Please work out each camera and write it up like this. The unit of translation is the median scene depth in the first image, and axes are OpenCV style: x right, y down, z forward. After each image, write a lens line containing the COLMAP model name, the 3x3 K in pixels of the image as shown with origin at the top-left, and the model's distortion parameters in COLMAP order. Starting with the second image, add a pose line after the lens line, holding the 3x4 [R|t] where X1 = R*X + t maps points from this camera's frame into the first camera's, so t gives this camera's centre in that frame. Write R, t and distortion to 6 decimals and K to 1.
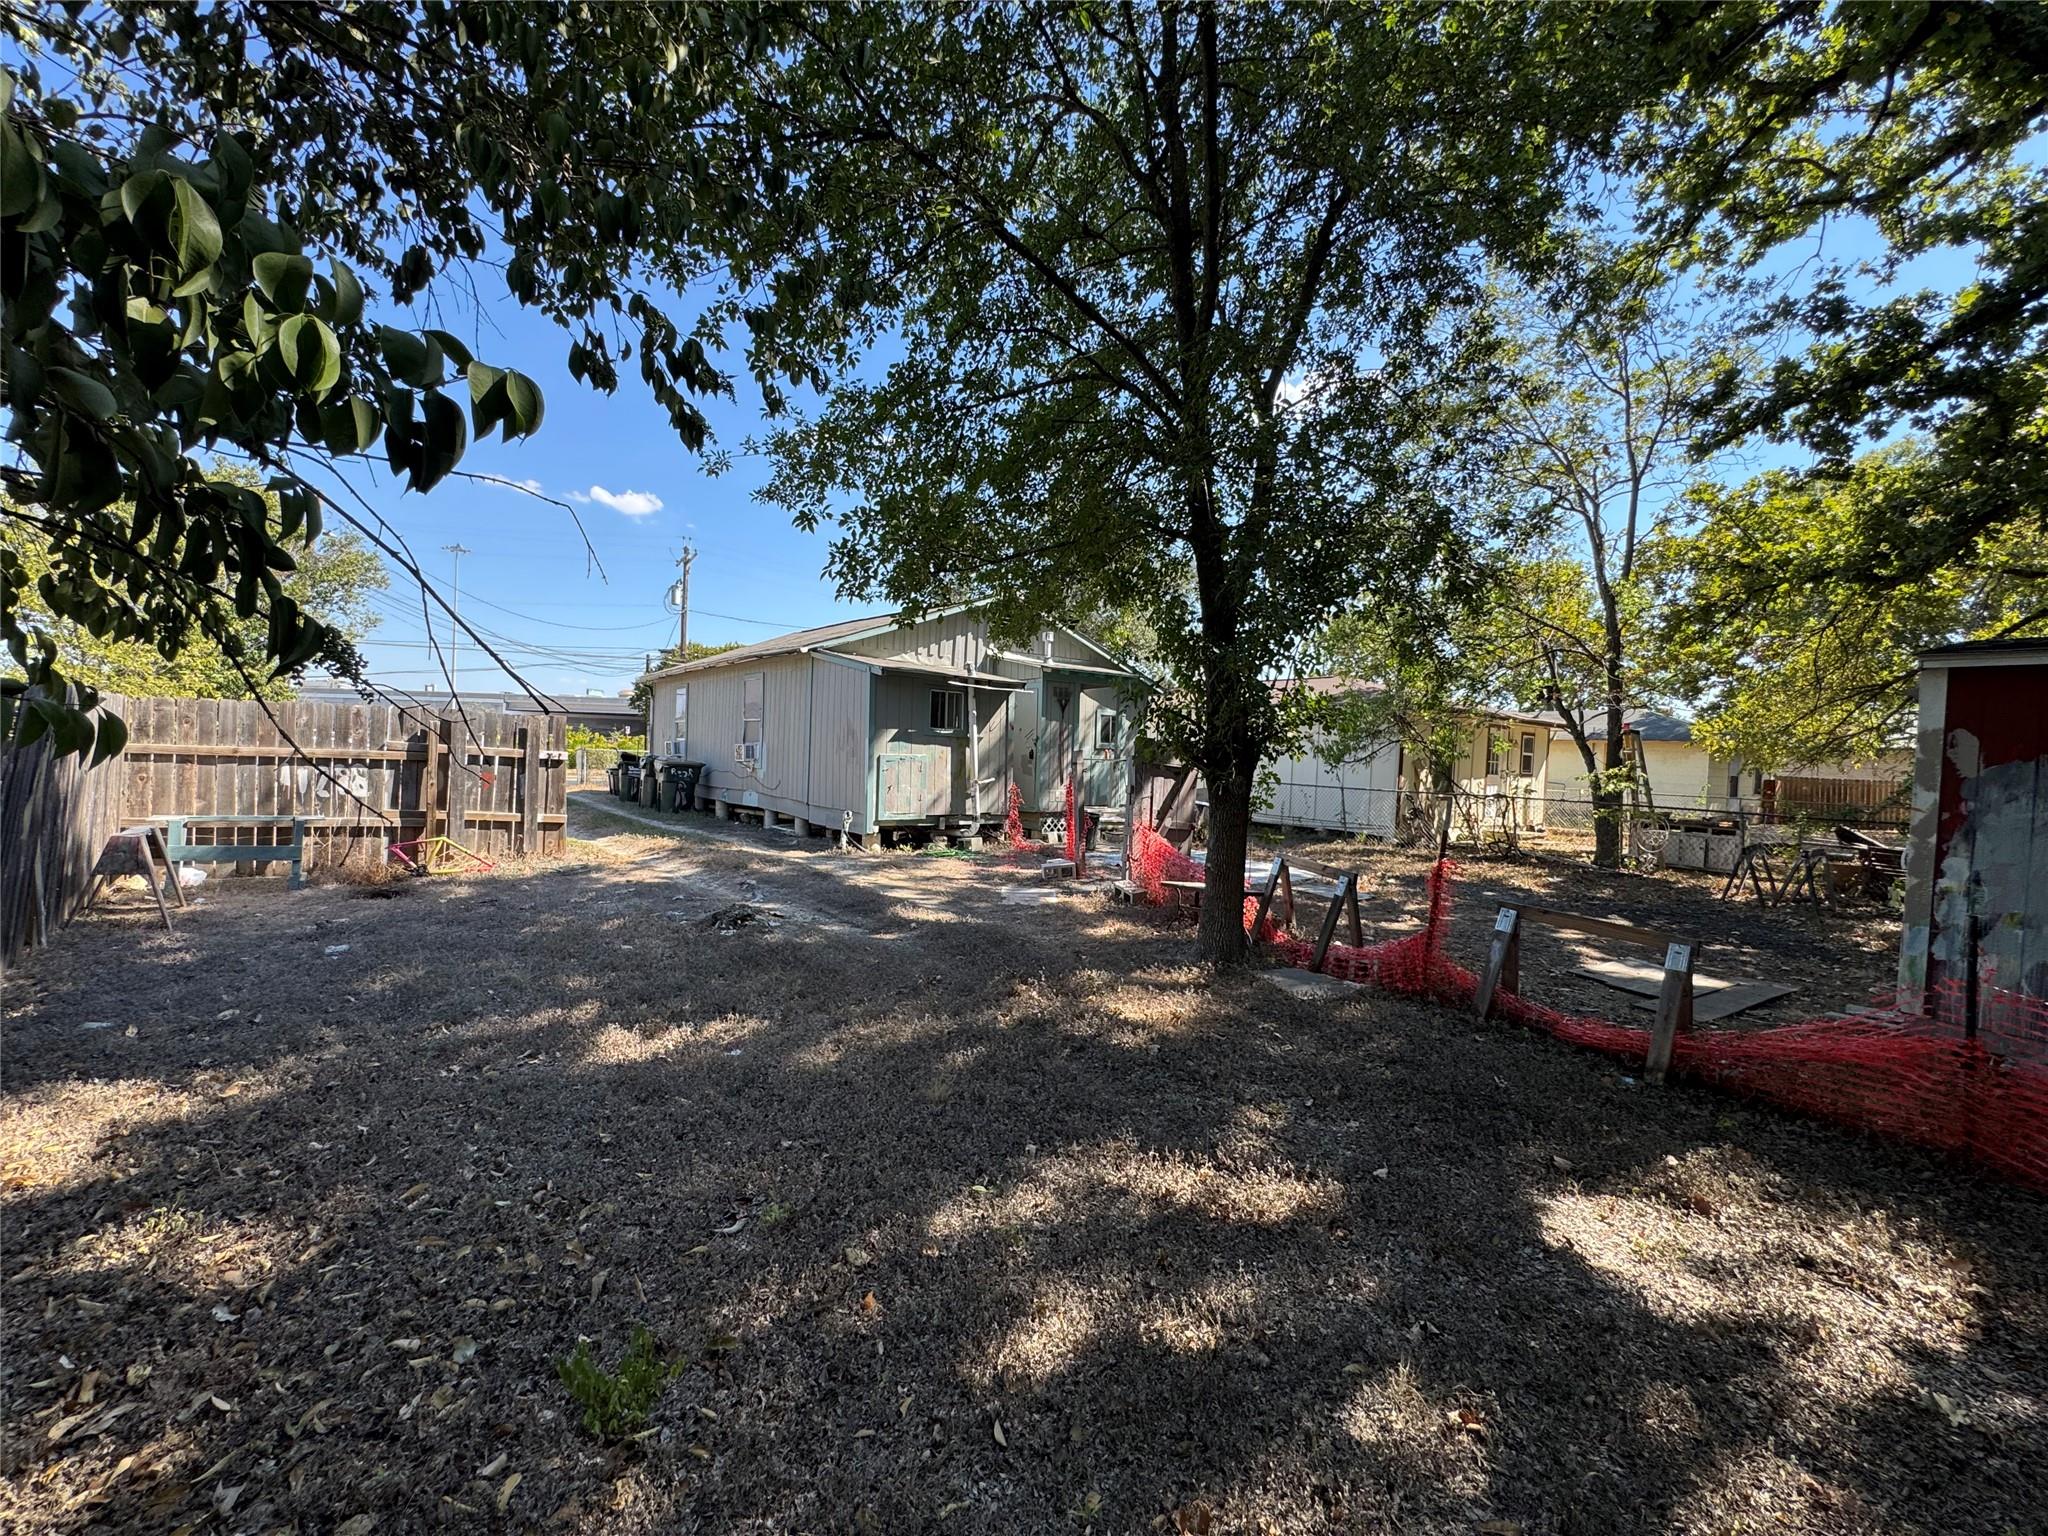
lens RADIAL K [[826.8, 0, 1028.4], [0, 826.8, 767.8], [0, 0, 1]] dist [0.000812, 0.000011]
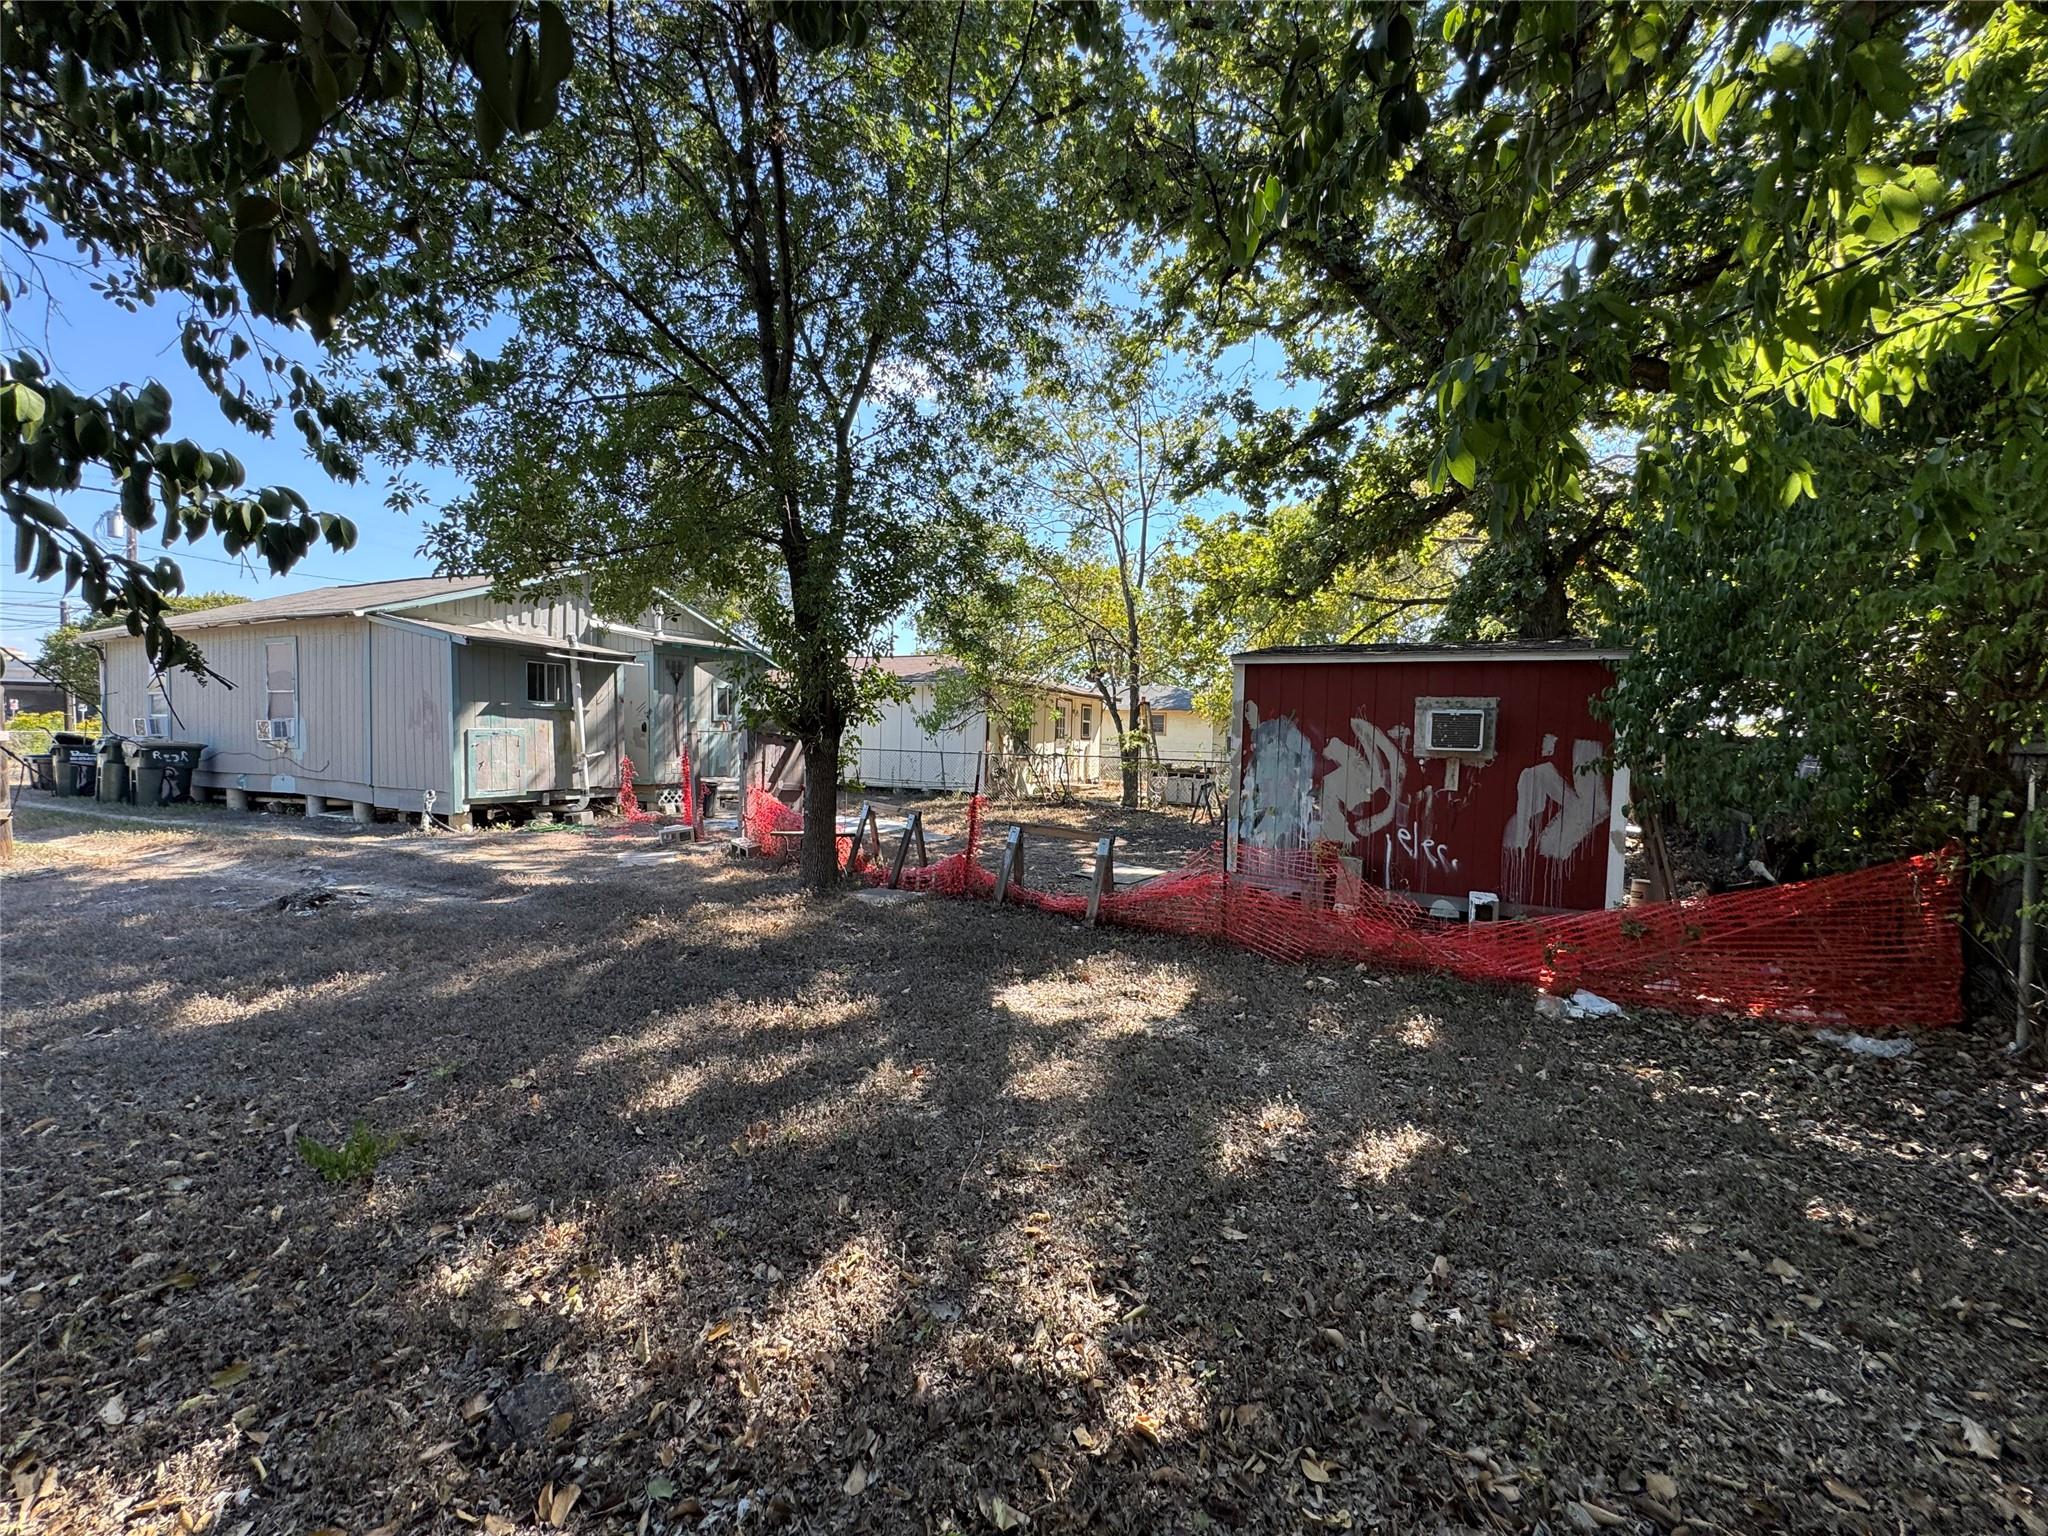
lens RADIAL K [[826.8, 0, 1028.4], [0, 826.8, 767.8], [0, 0, 1]] dist [0.000812, 0.000011]
pose [[0.905238, -0.035711, 0.423401, -0.000845], [0.021789, 0.999052, 0.037678, 0.006354], [-0.424345, -0.024882, 0.905158, -0.128801]]
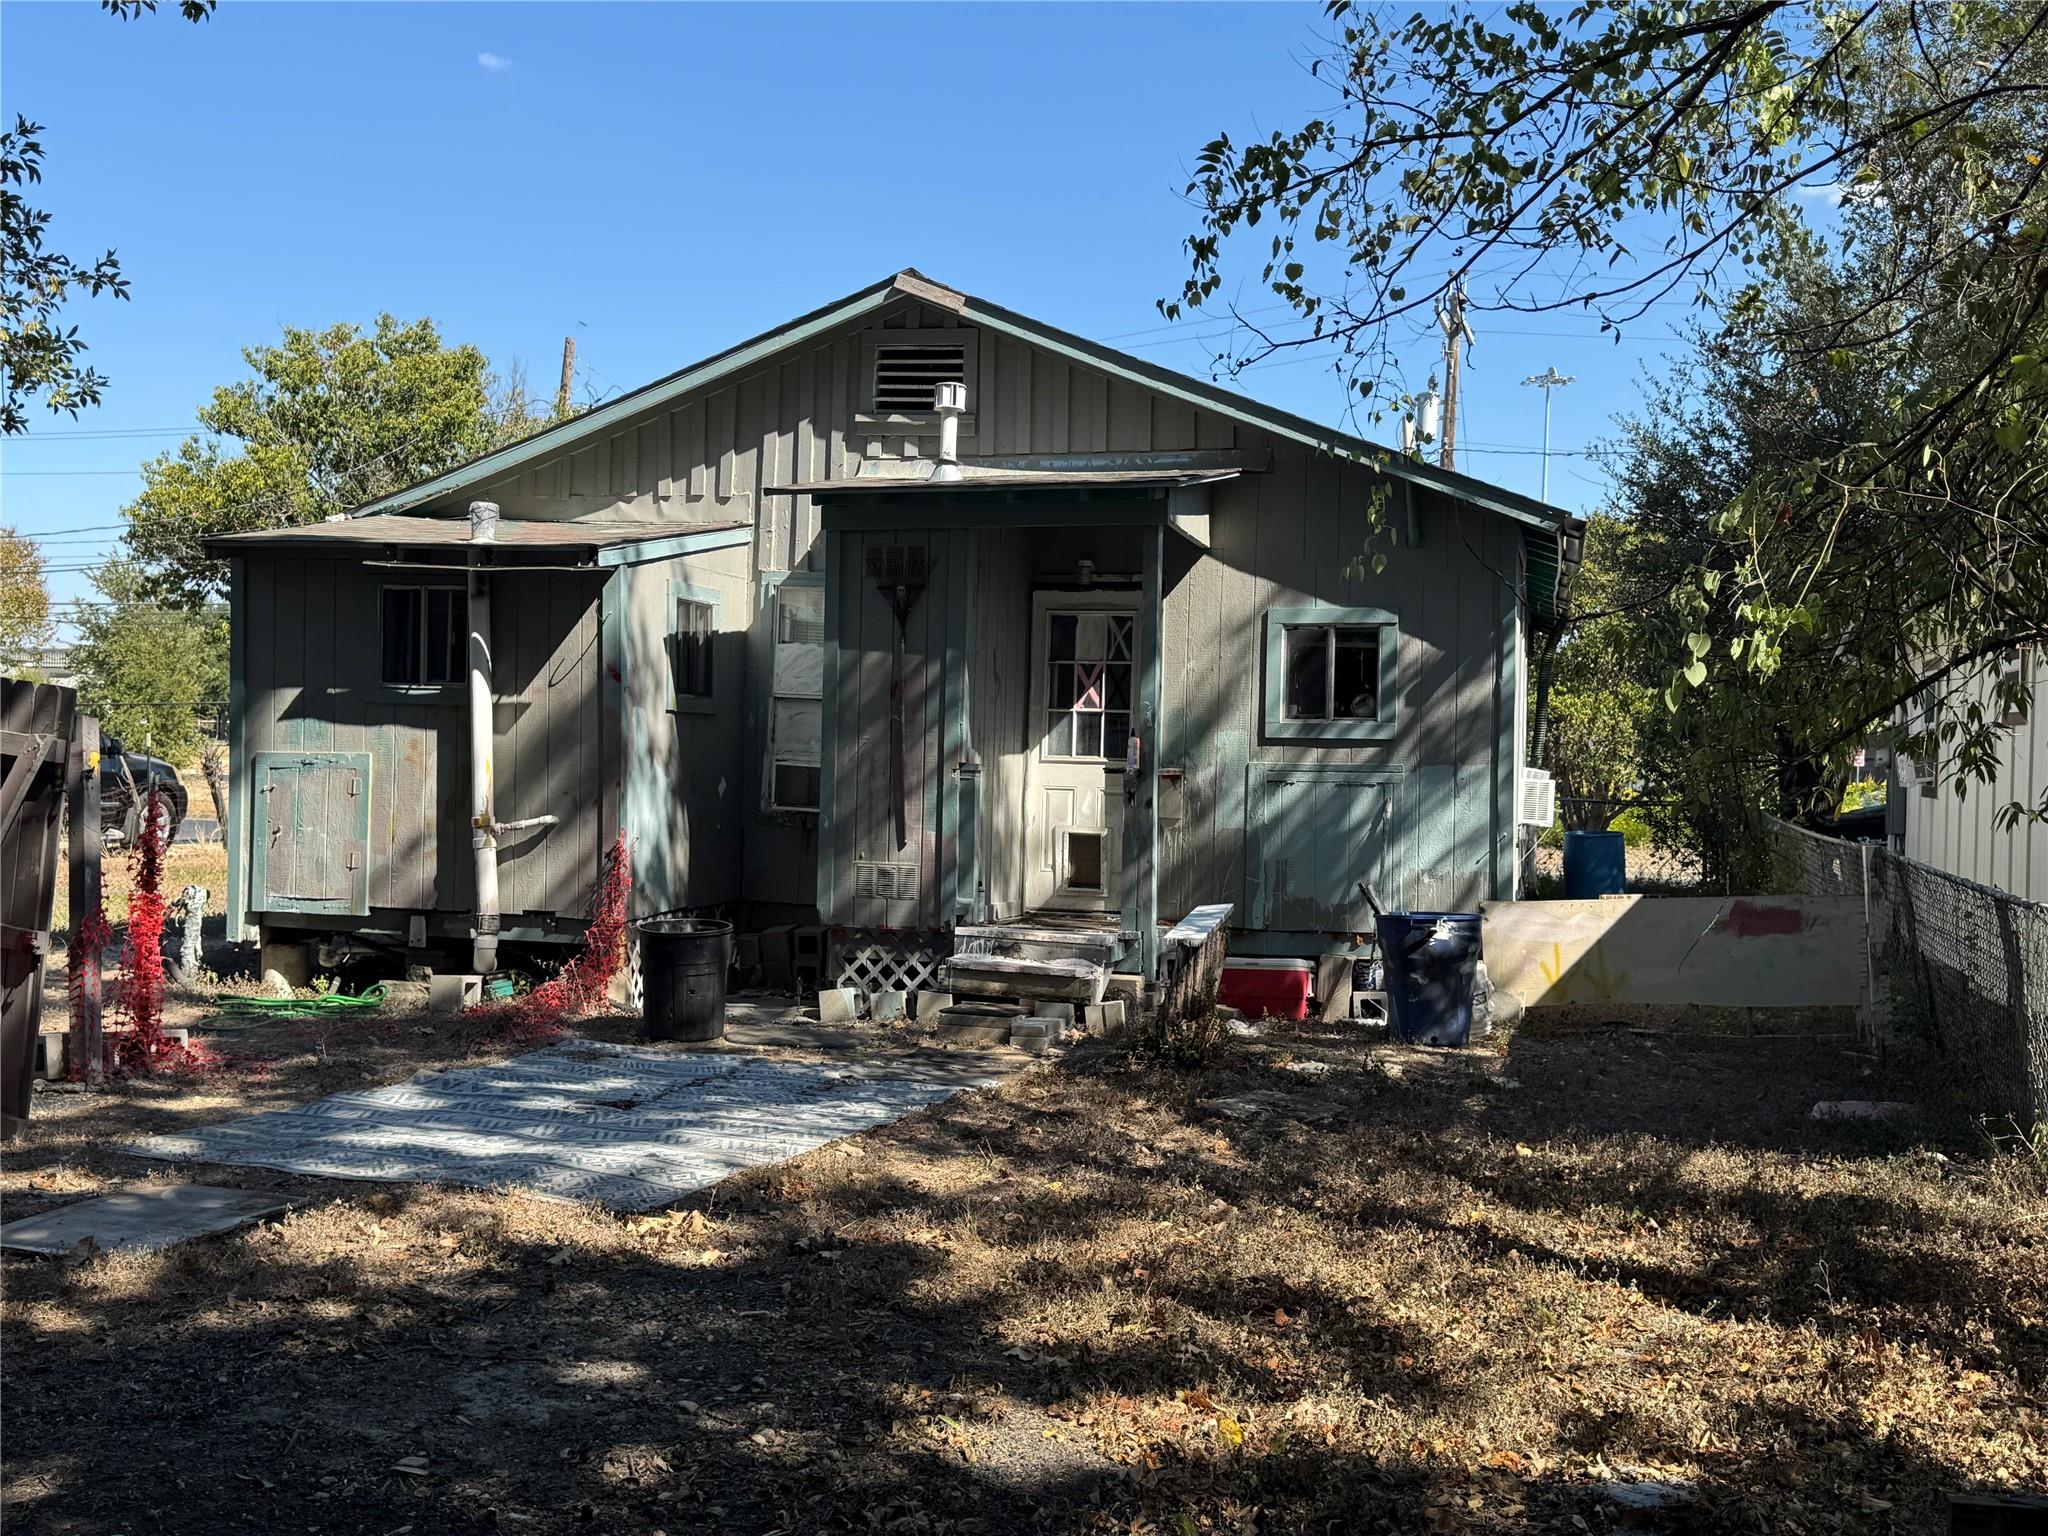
lens RADIAL K [[2122.1, 0, 1018.1], [0, 2122.1, 761.4], [0, 0, 1]] dist [0.205087, -0.506452]
pose [[0.594272, -0.020307, -0.804008, 0.910446], [-0.020644, 0.998967, -0.040490, 0.024401], [0.803999, 0.040660, 0.593238, 0.664948]]
